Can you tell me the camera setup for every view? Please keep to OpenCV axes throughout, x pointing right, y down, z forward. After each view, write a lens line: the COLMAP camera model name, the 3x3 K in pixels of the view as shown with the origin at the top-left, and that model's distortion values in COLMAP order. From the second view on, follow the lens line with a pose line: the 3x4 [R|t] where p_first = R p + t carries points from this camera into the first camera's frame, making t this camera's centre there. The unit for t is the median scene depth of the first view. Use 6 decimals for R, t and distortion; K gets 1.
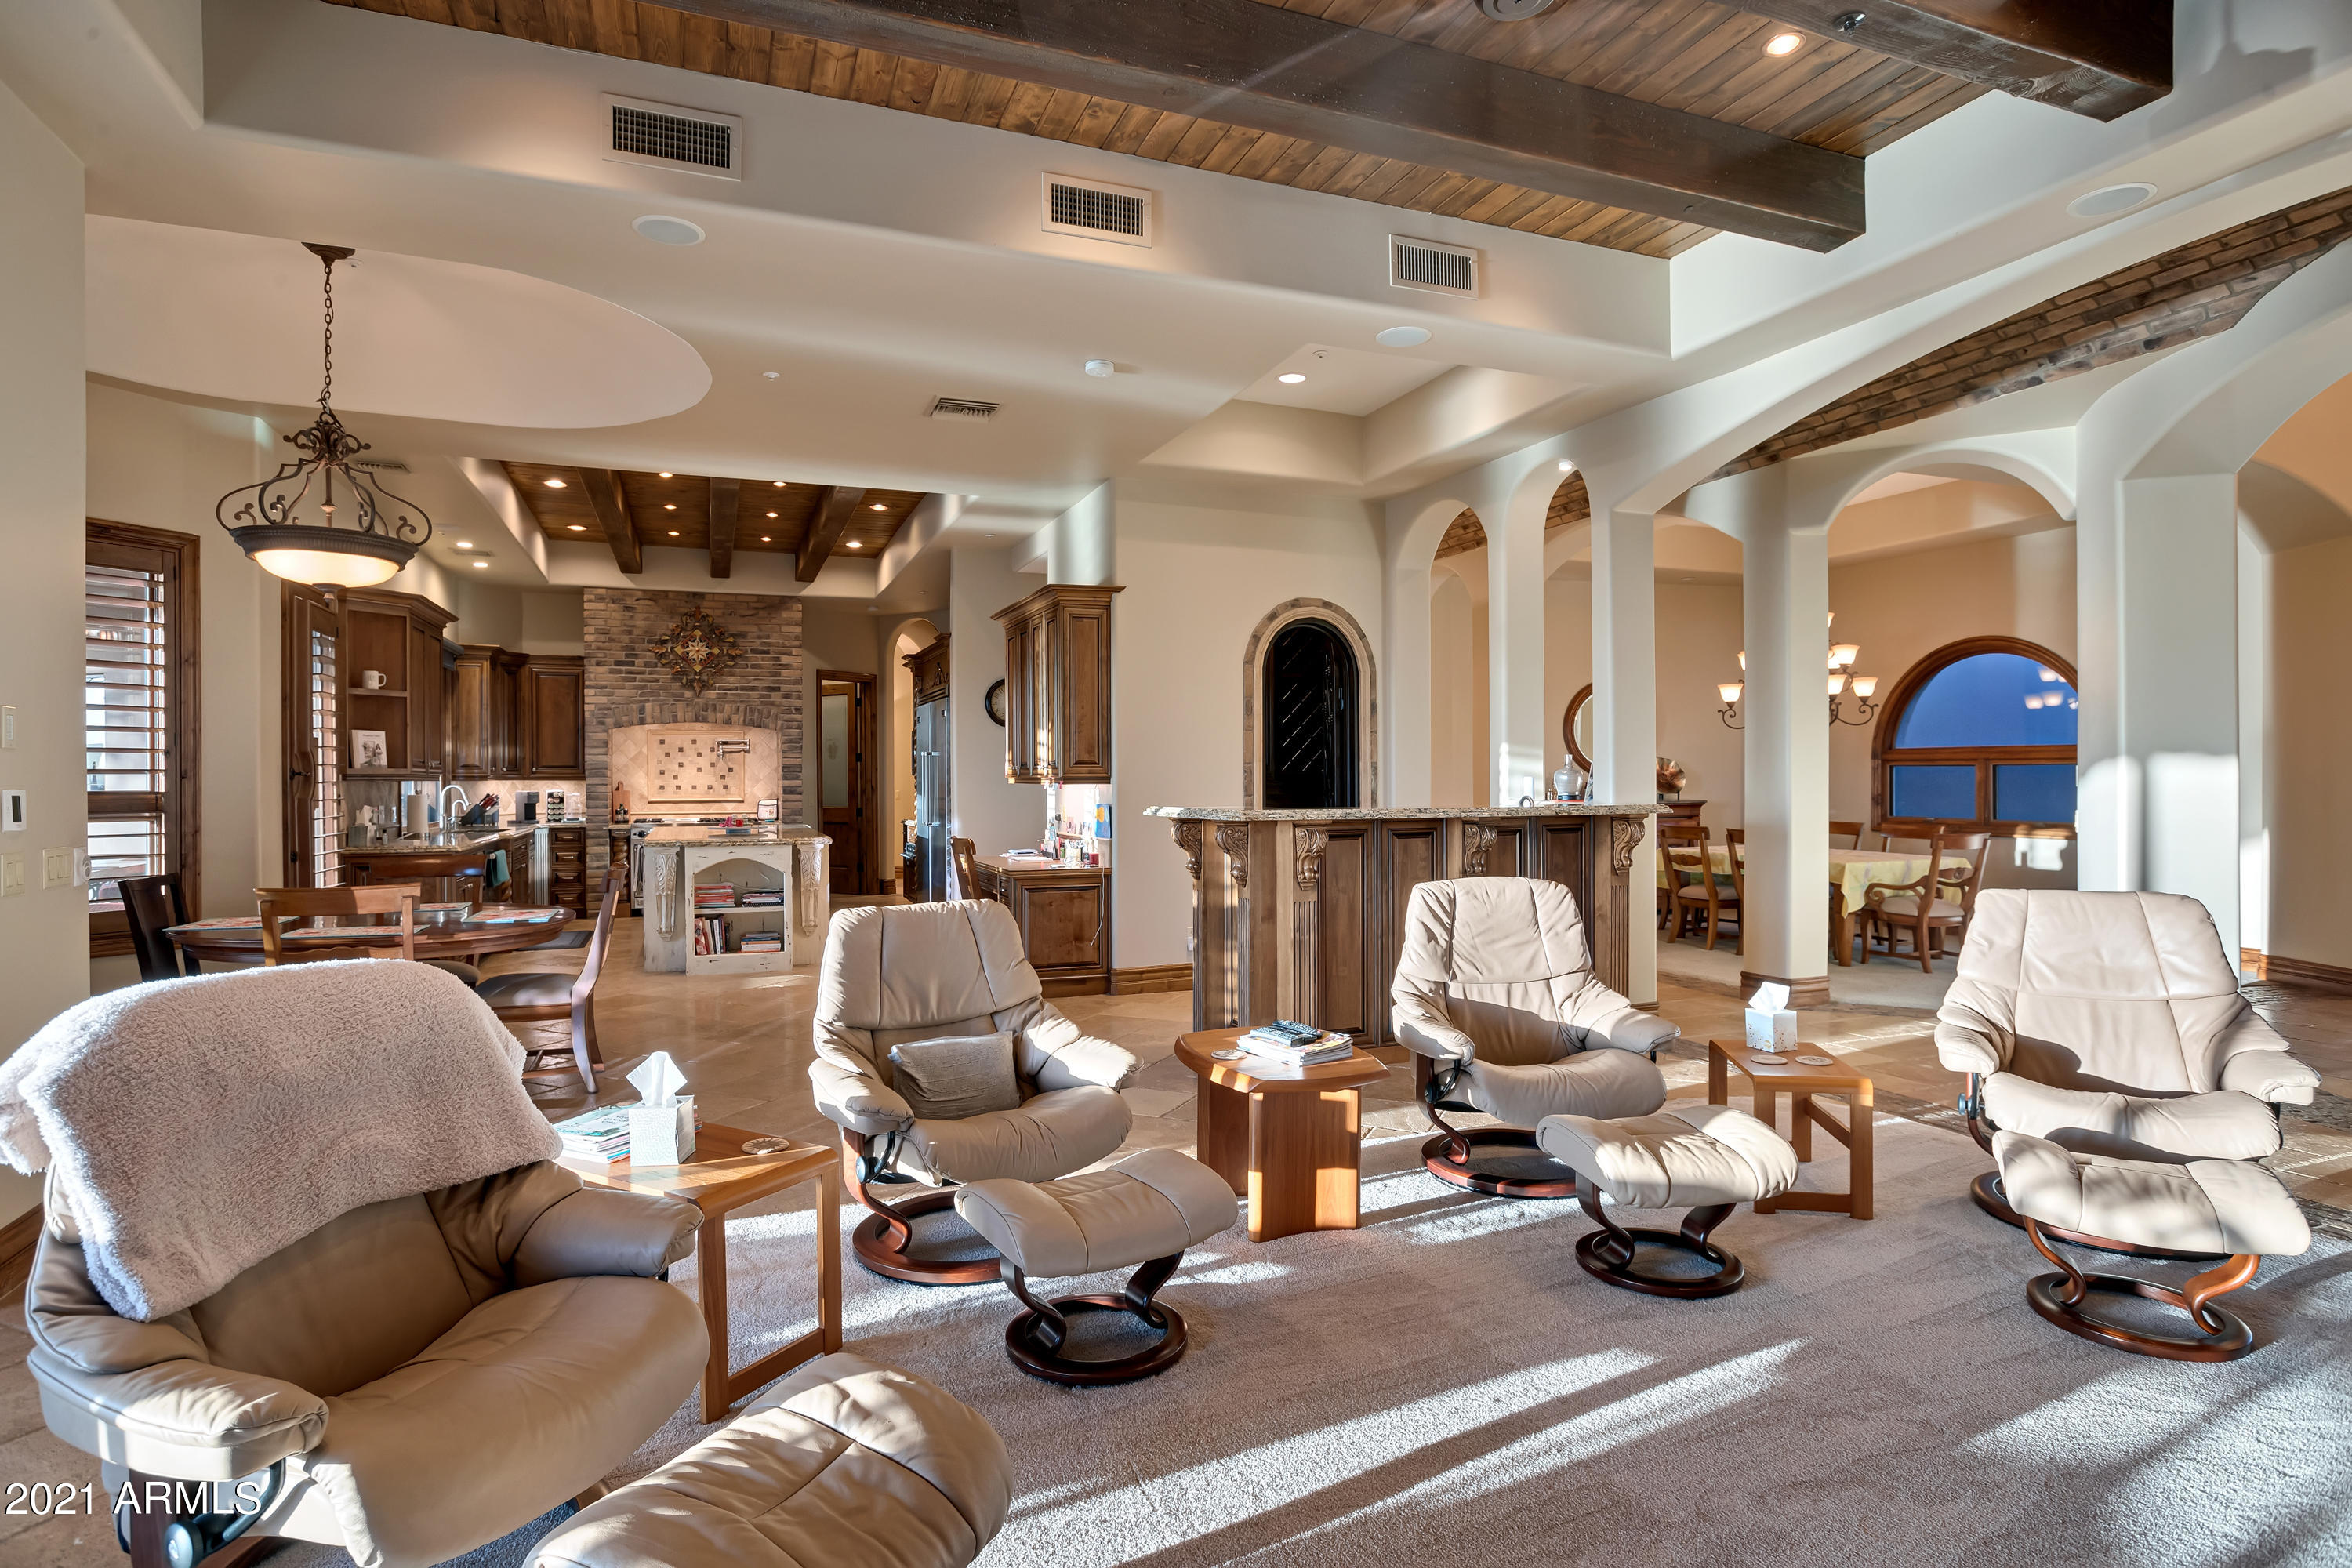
lens RADIAL K [[1197.2, 0, 1138.2], [0, 1197.2, 792.6], [0, 0, 1]] dist [-0.010690, 0.002155]
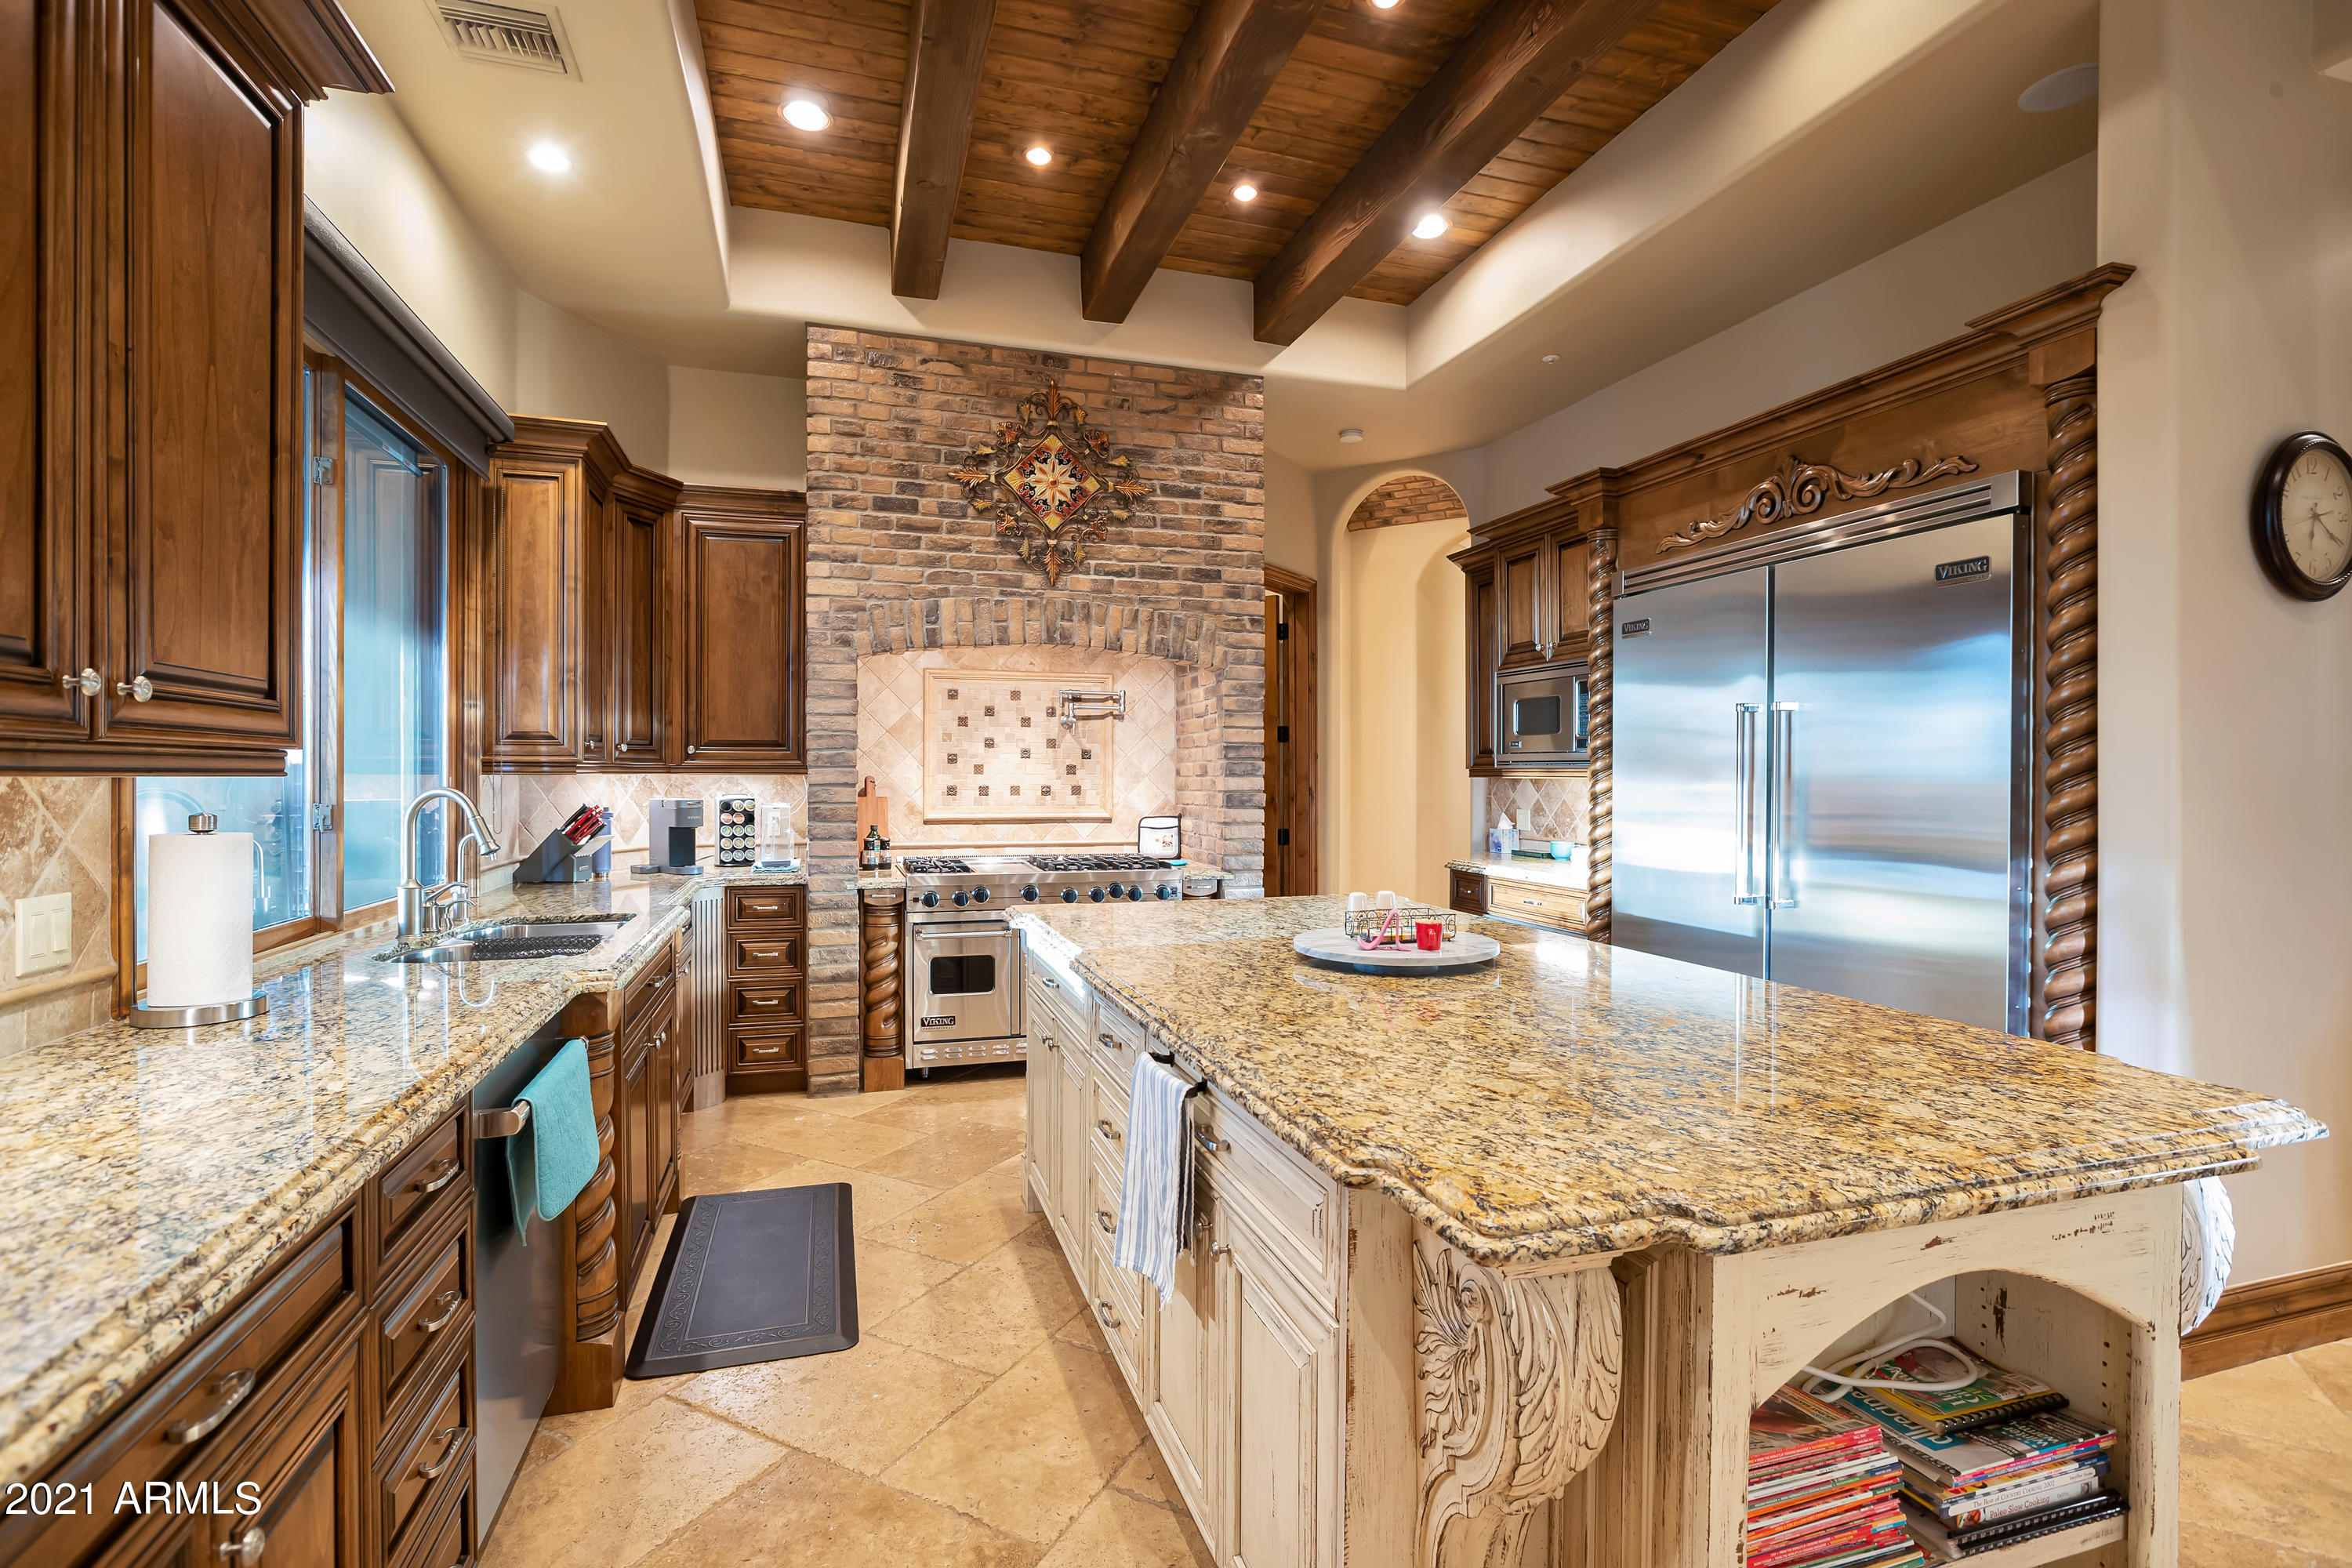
lens RADIAL K [[1085.0, 0, 1168.7], [0, 1085.0, 787.5], [0, 0, 1]] dist [-0.034648, 0.011553]
pose [[0.998682, 0.006539, -0.050910, -0.307270], [-0.006518, 0.999979, 0.000573, -0.006562], [0.050913, -0.000241, 0.998703, 0.607313]]
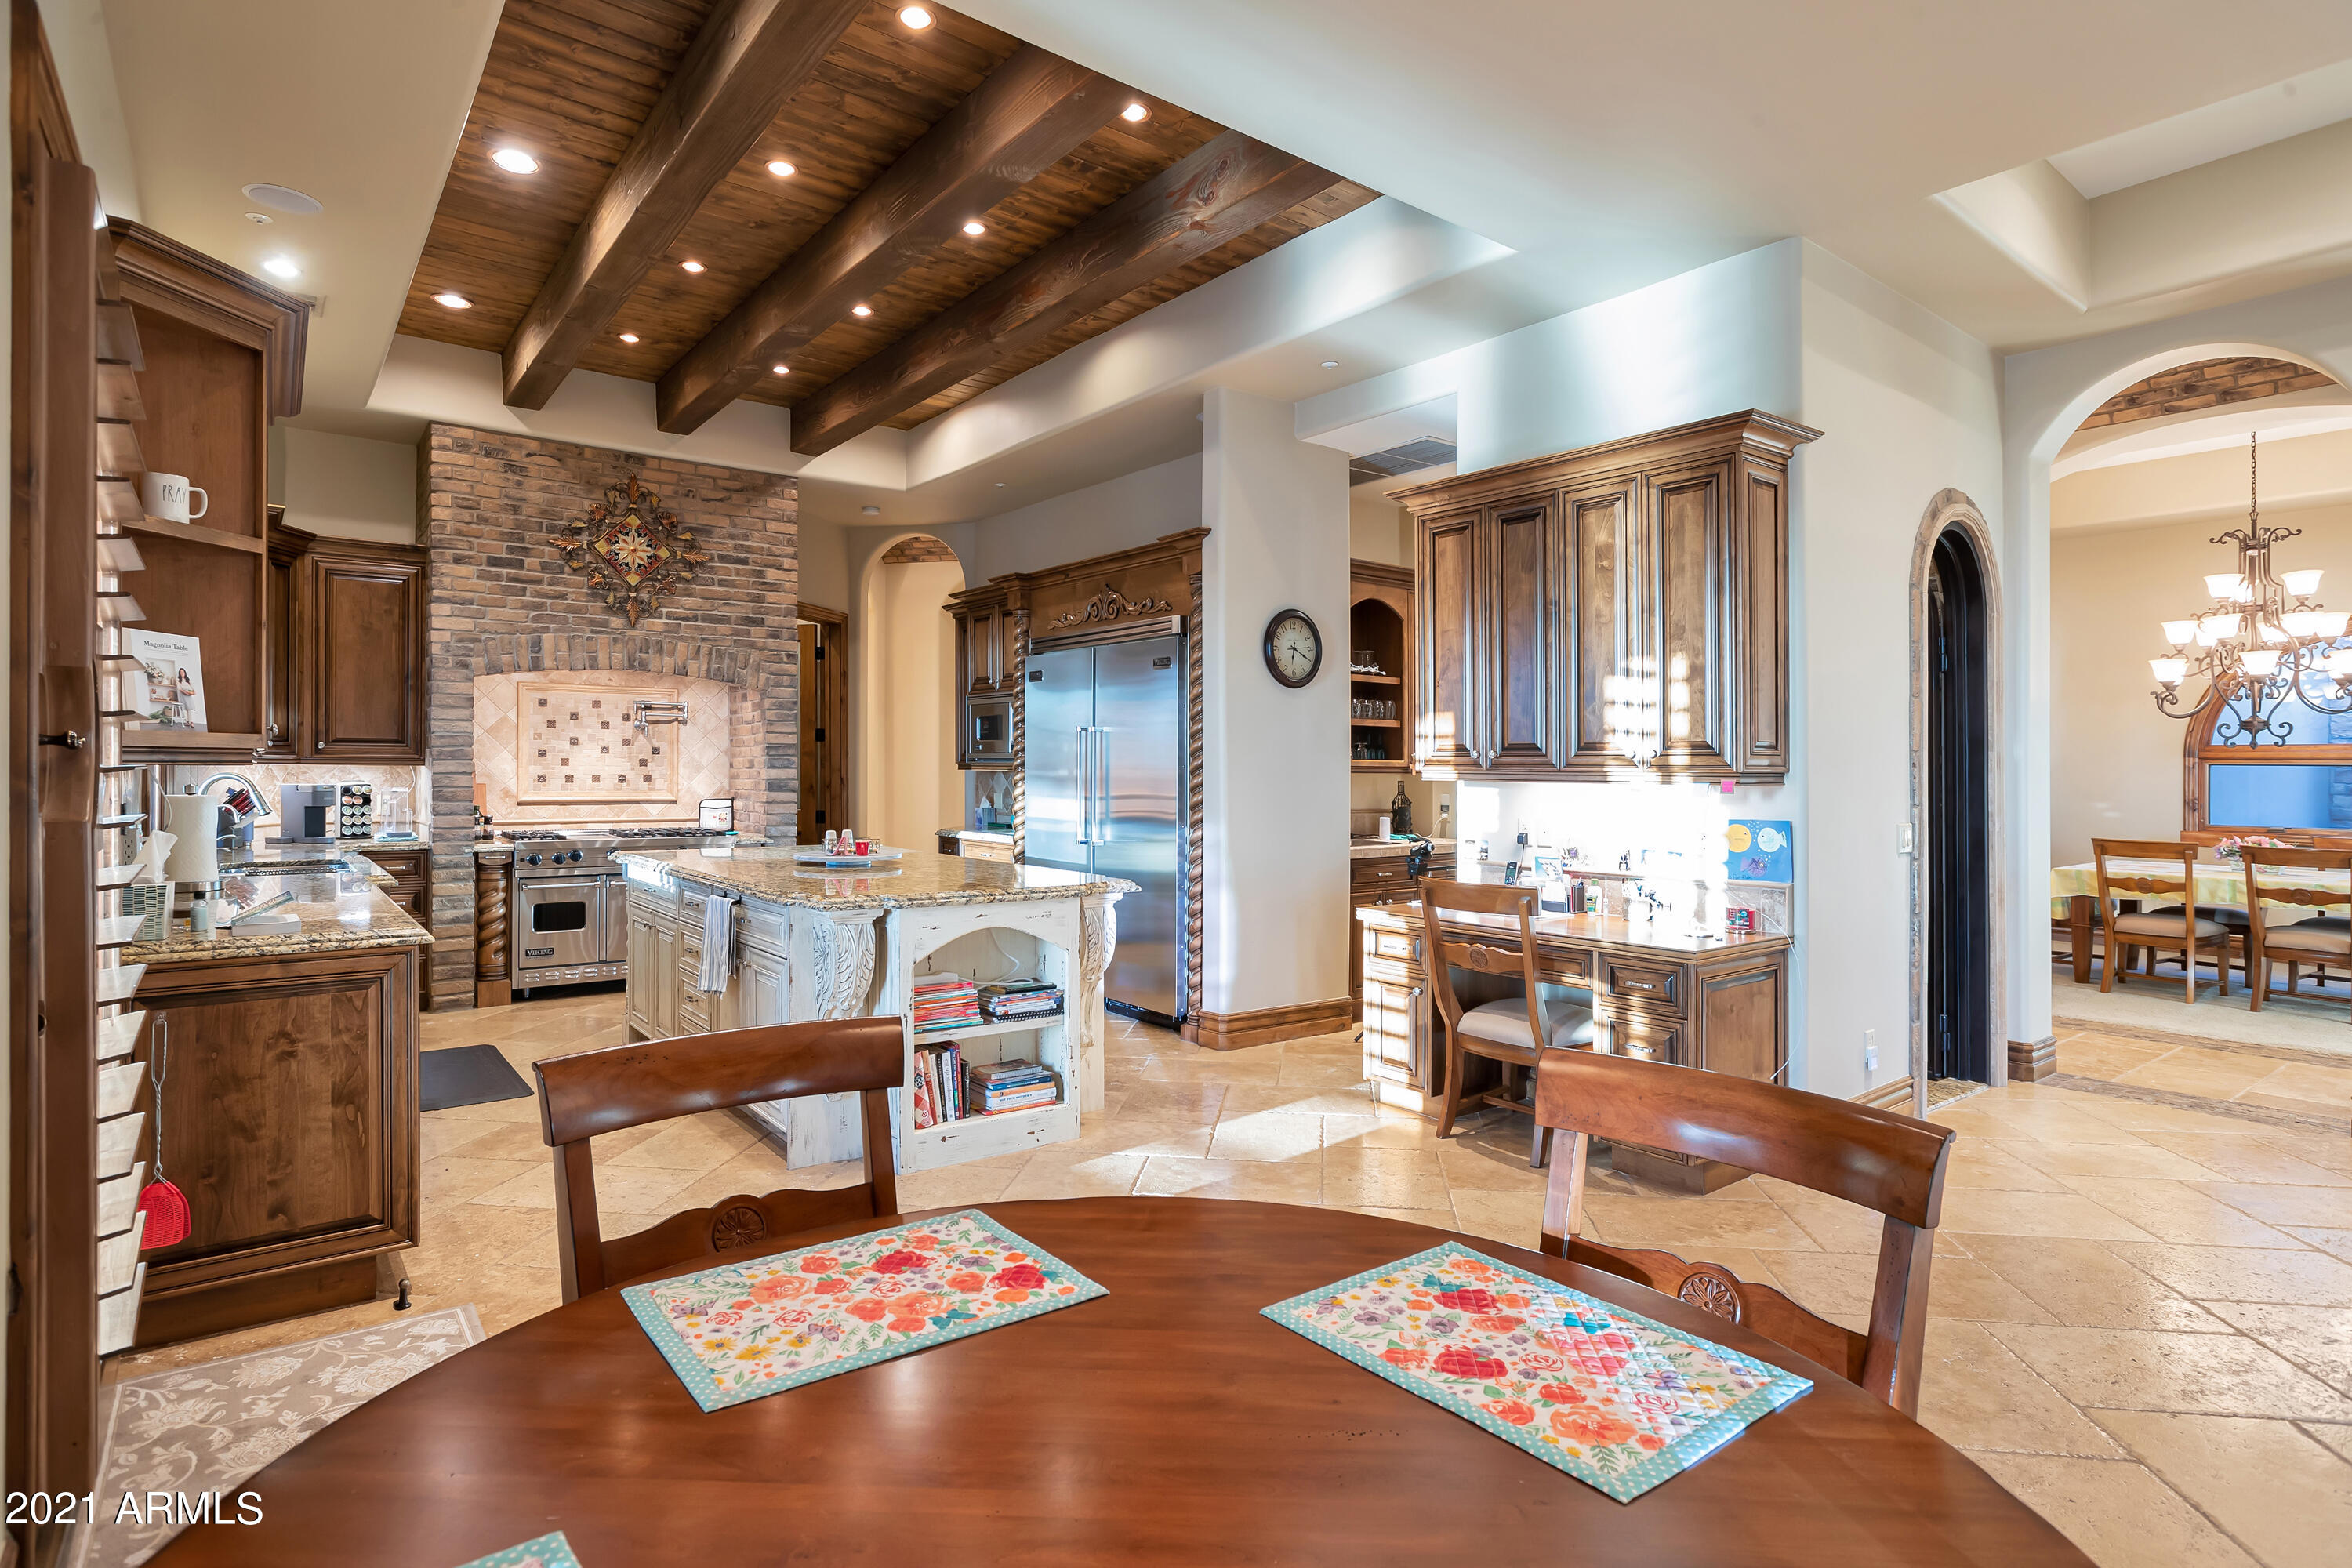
lens RADIAL K [[1197.2, 0, 1162.6], [0, 1197.2, 778.4], [0, 0, 1]] dist [-0.010690, 0.002155]
pose [[0.955058, 0.007165, 0.296332, -0.294409], [-0.006153, 0.999972, -0.004349, -0.003824], [-0.296354, 0.002331, 0.955075, 0.354554]]
